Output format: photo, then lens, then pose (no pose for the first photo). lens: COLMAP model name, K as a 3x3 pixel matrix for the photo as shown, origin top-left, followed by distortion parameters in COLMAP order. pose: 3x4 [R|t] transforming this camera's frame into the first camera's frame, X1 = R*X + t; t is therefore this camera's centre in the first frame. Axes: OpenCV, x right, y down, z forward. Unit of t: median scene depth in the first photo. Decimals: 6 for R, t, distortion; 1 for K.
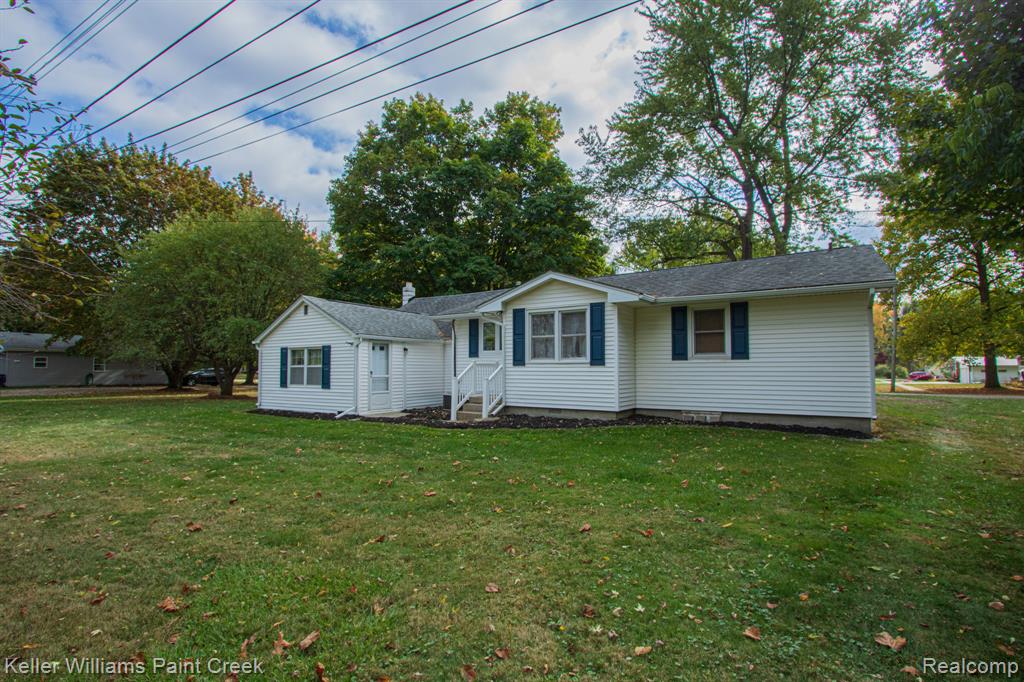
lens RADIAL K [[474.4, 0, 516.8], [0, 474.4, 348.2], [0, 0, 1]] dist [-0.014587, 0.000975]
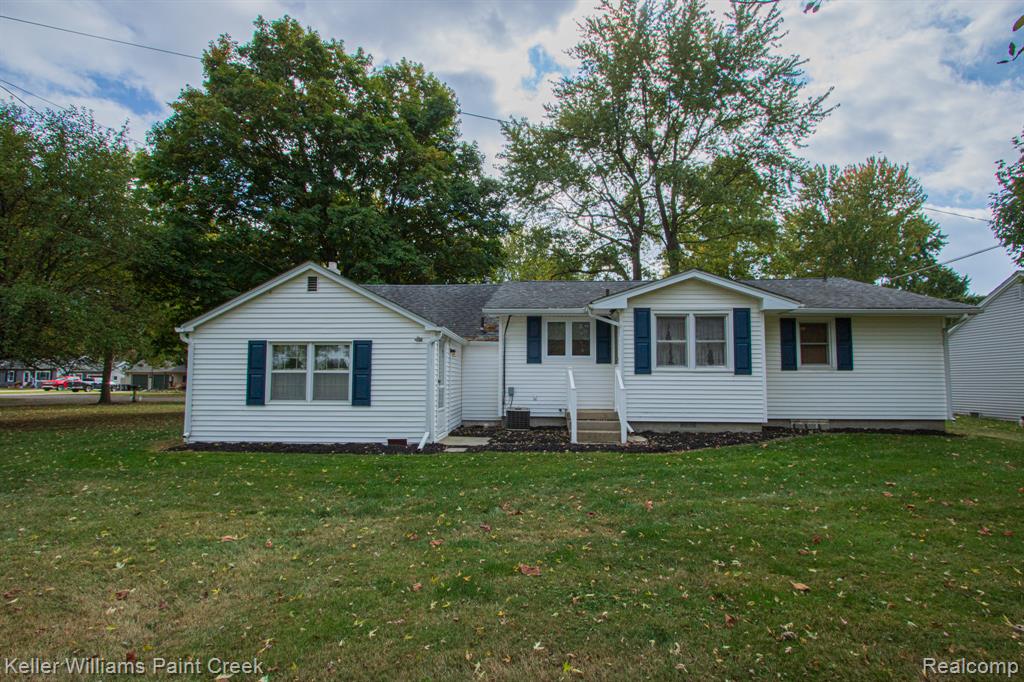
lens RADIAL K [[482.4, 0, 518.9], [0, 482.4, 349.7], [0, 0, 1]] dist [-0.016835, 0.000957]
pose [[0.869465, 0.036526, 0.492642, -0.644479], [-0.027085, 0.999287, -0.026287, 0.022459], [-0.493251, 0.009512, 0.869835, 0.363930]]
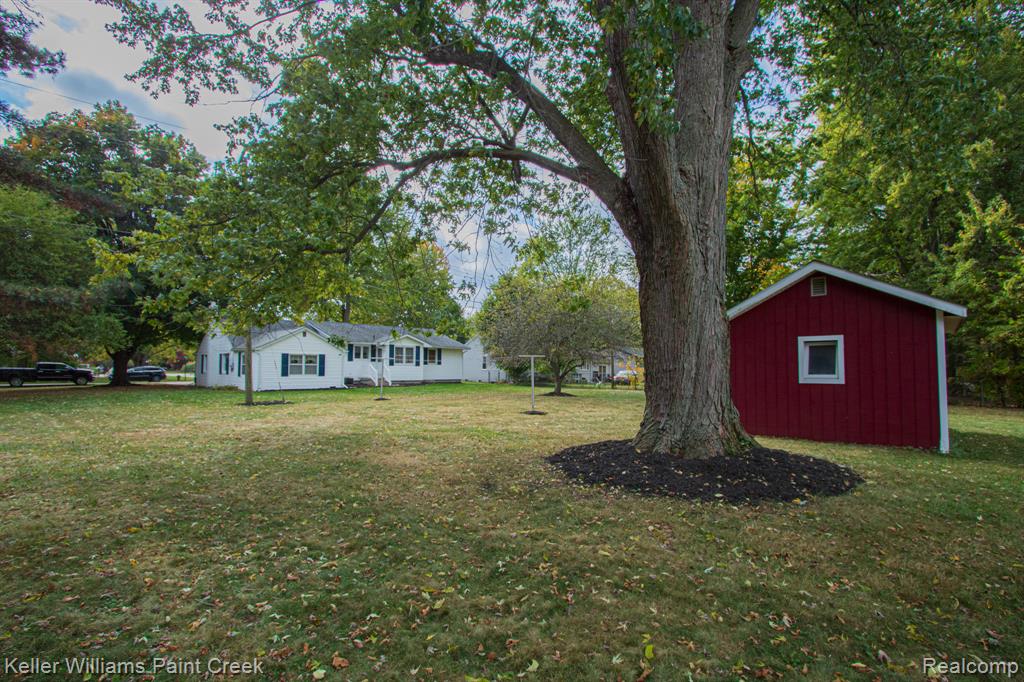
lens RADIAL K [[474.4, 0, 516.8], [0, 474.4, 348.2], [0, 0, 1]] dist [-0.014587, 0.000975]
pose [[0.173861, 0.045444, 0.983721, -2.630581], [-0.050284, 0.998041, -0.037218, 0.001499], [-0.983486, -0.042994, 0.175806, -0.182152]]
